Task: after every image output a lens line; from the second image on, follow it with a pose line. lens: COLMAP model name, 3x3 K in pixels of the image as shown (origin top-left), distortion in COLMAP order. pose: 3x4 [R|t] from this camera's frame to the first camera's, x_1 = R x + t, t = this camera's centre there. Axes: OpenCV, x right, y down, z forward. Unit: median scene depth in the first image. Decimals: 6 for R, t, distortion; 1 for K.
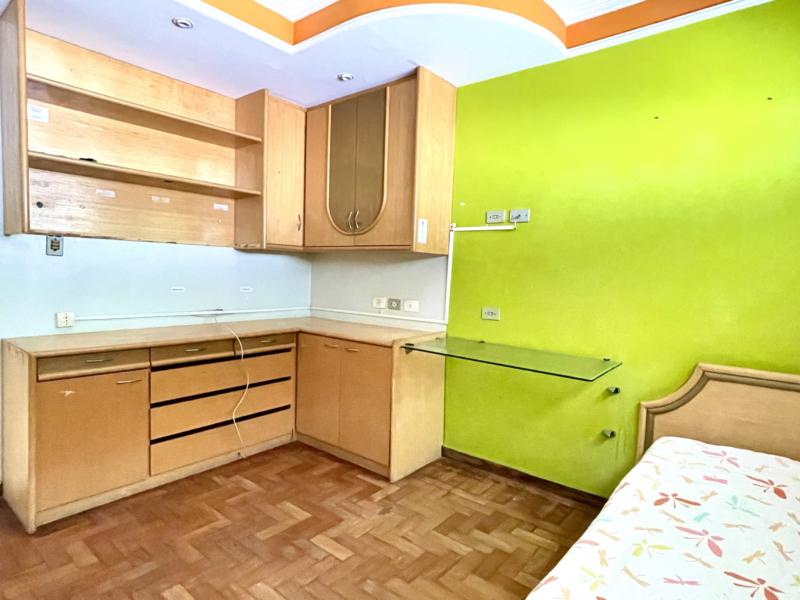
lens RADIAL K [[459.7, 0, 400.0], [0, 459.7, 300.0], [0, 0, 1]] dist [0.002353, 0.000135]
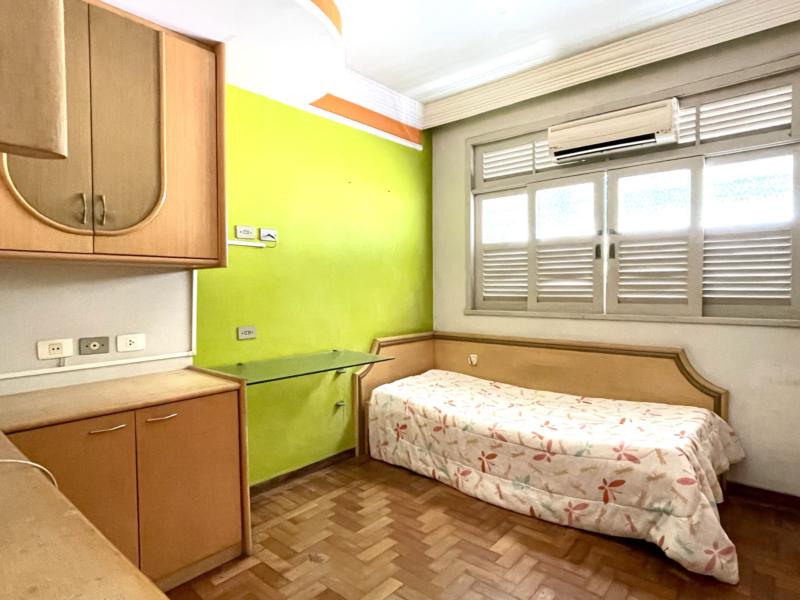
lens RADIAL K [[459.7, 0, 400.0], [0, 459.7, 300.0], [0, 0, 1]] dist [0.002353, 0.000135]
pose [[0.013914, -0.059648, 0.998123, -0.791510], [0.072978, 0.995617, 0.058481, -0.074514], [-0.997236, 0.072028, 0.018206, 0.693931]]
